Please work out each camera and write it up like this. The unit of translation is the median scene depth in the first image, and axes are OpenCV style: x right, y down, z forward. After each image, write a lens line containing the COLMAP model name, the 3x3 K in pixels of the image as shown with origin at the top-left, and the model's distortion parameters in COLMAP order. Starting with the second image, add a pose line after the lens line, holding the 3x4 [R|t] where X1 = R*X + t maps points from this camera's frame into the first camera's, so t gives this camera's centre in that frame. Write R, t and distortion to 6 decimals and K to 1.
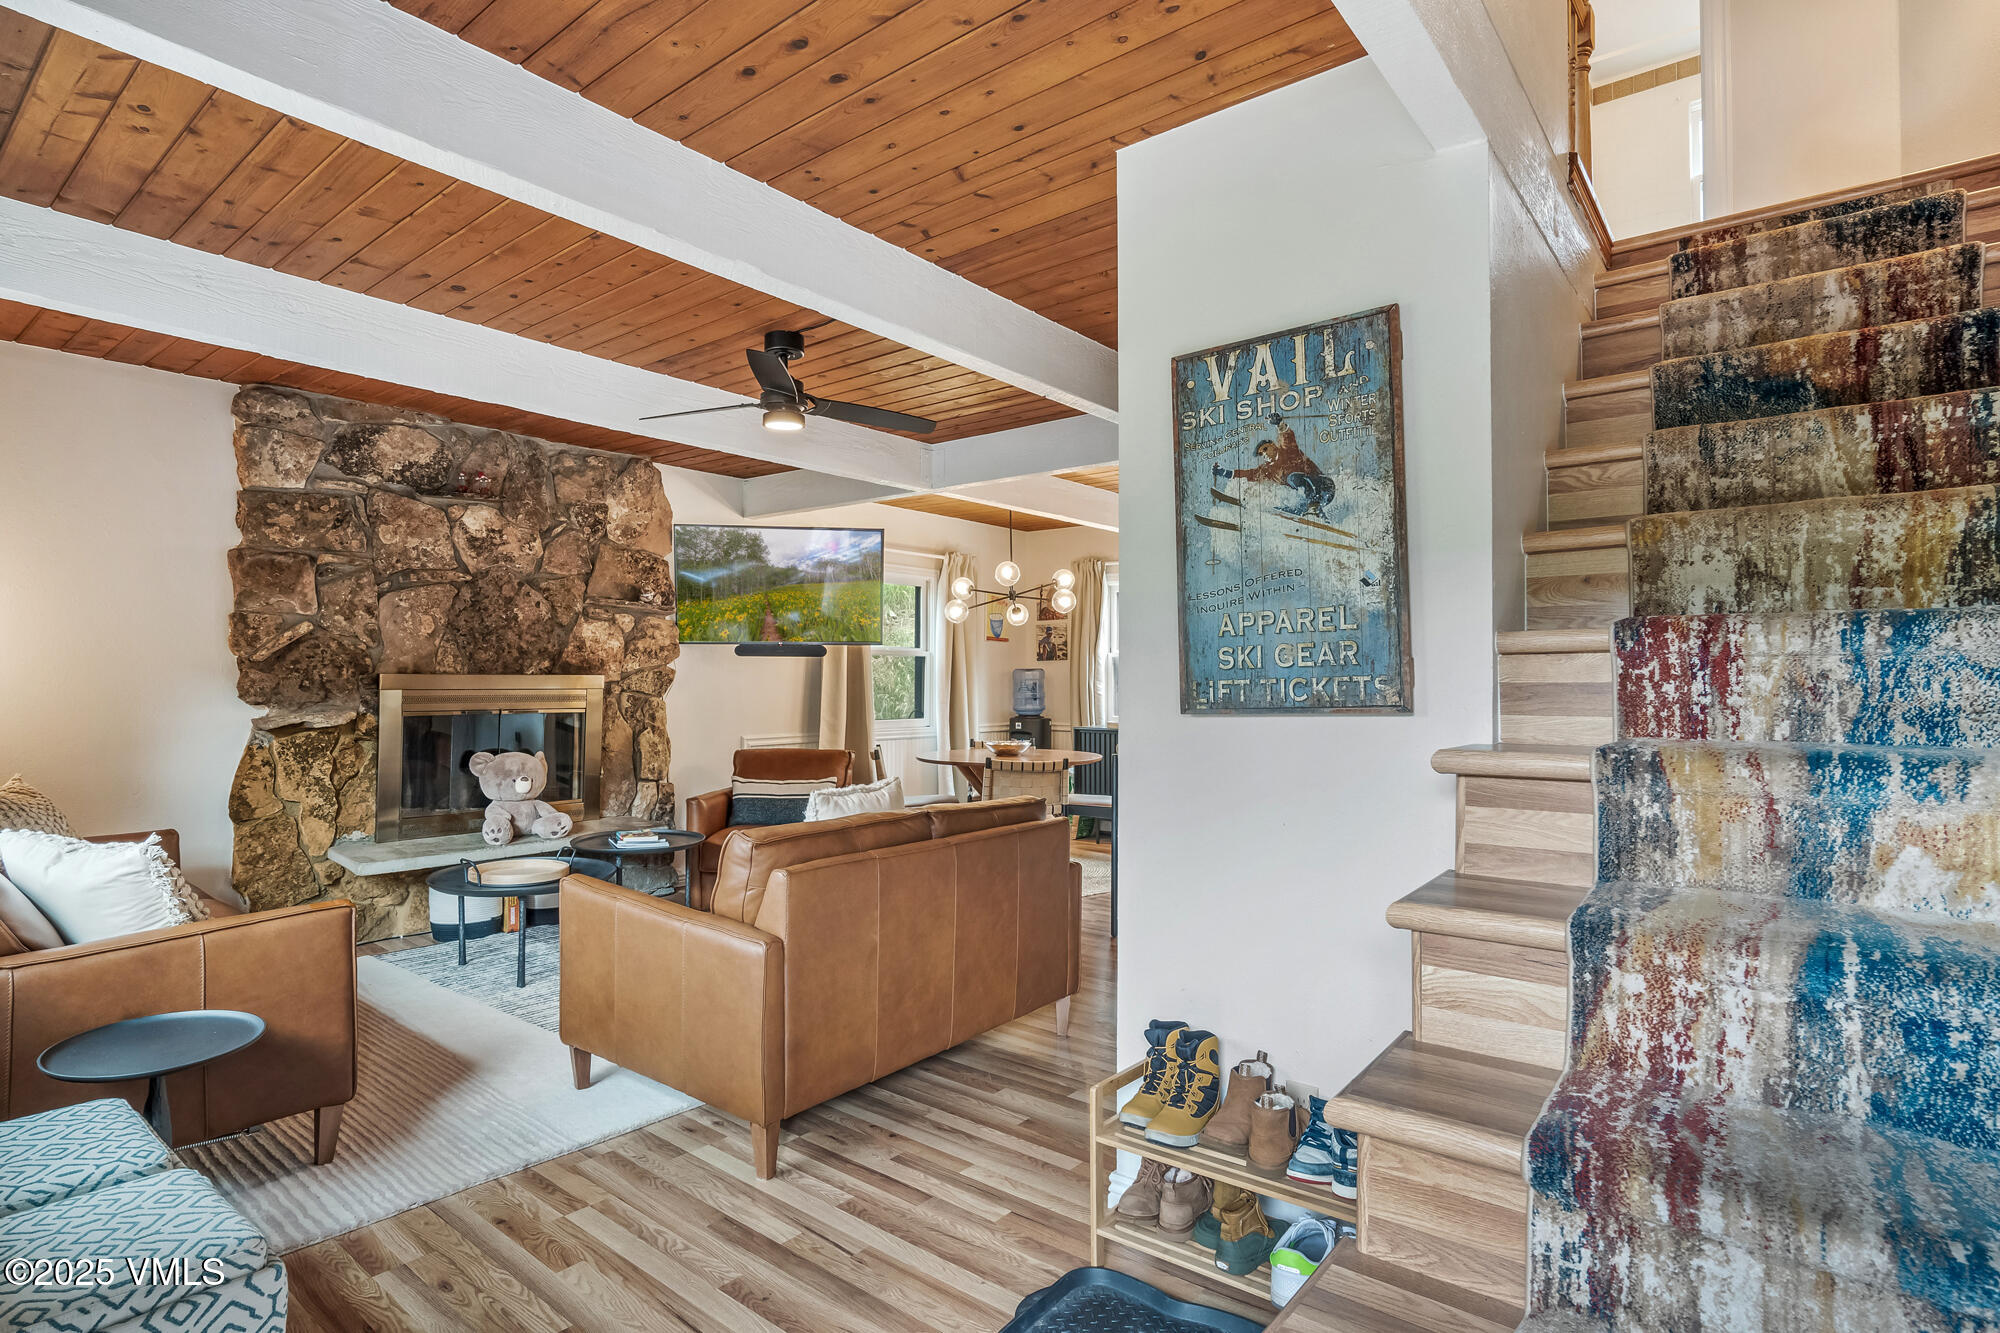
lens RADIAL K [[1011.6, 0, 1000.6], [0, 1011.6, 672.1], [0, 0, 1]] dist [-0.029214, -0.001877]
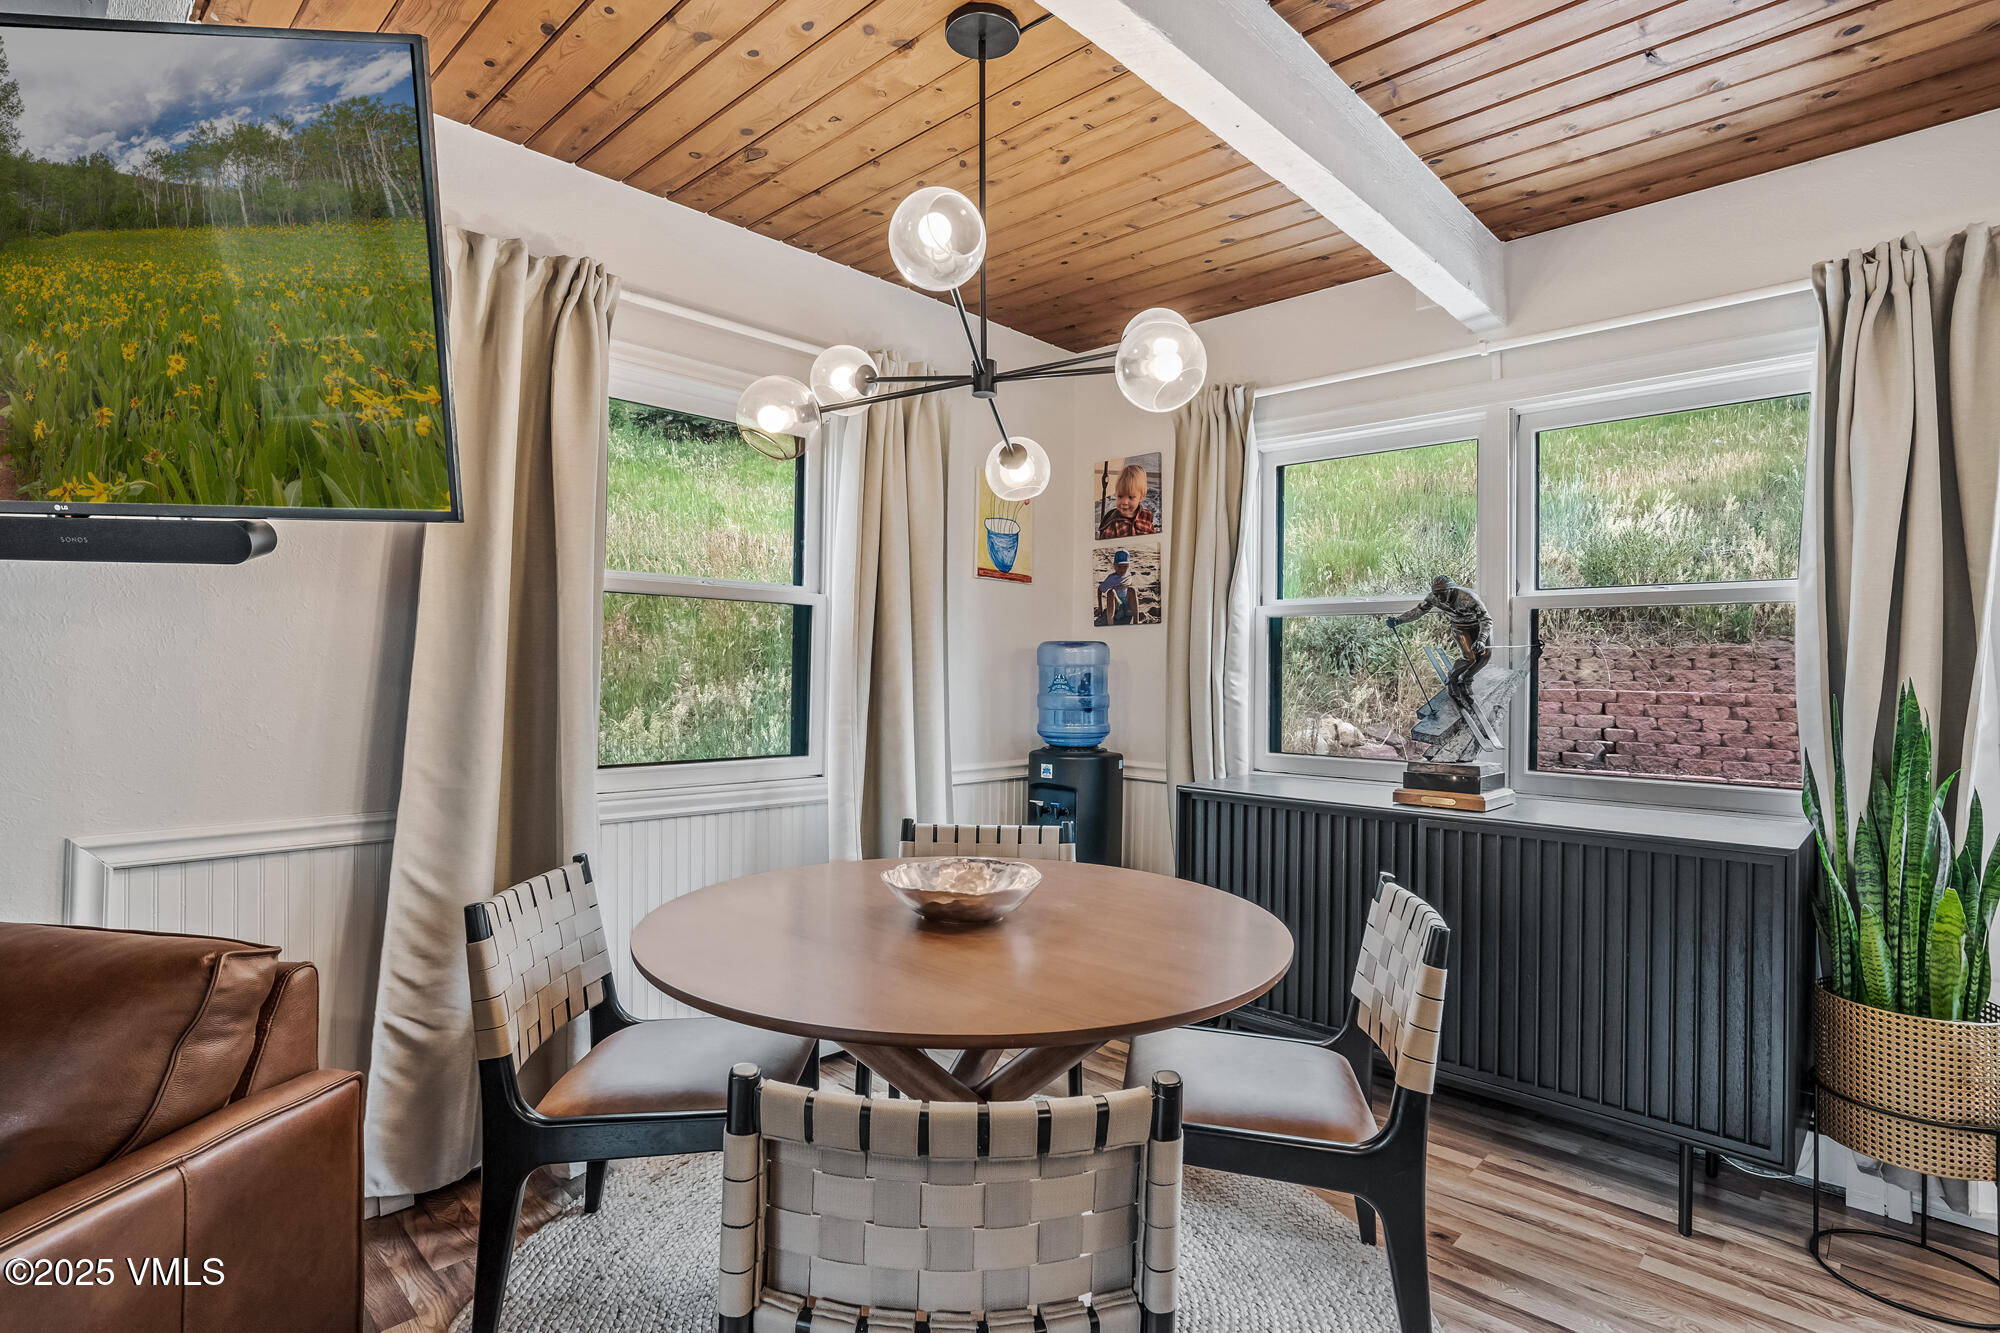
lens RADIAL K [[1011.6, 0, 1003.9], [0, 1011.6, 655.3], [0, 0, 1]] dist [-0.029214, -0.001877]
pose [[0.997179, 0.017676, -0.072951, 0.029990], [-0.017362, 0.999837, 0.004928, 0.000813], [0.073026, -0.003647, 0.997323, 0.555367]]
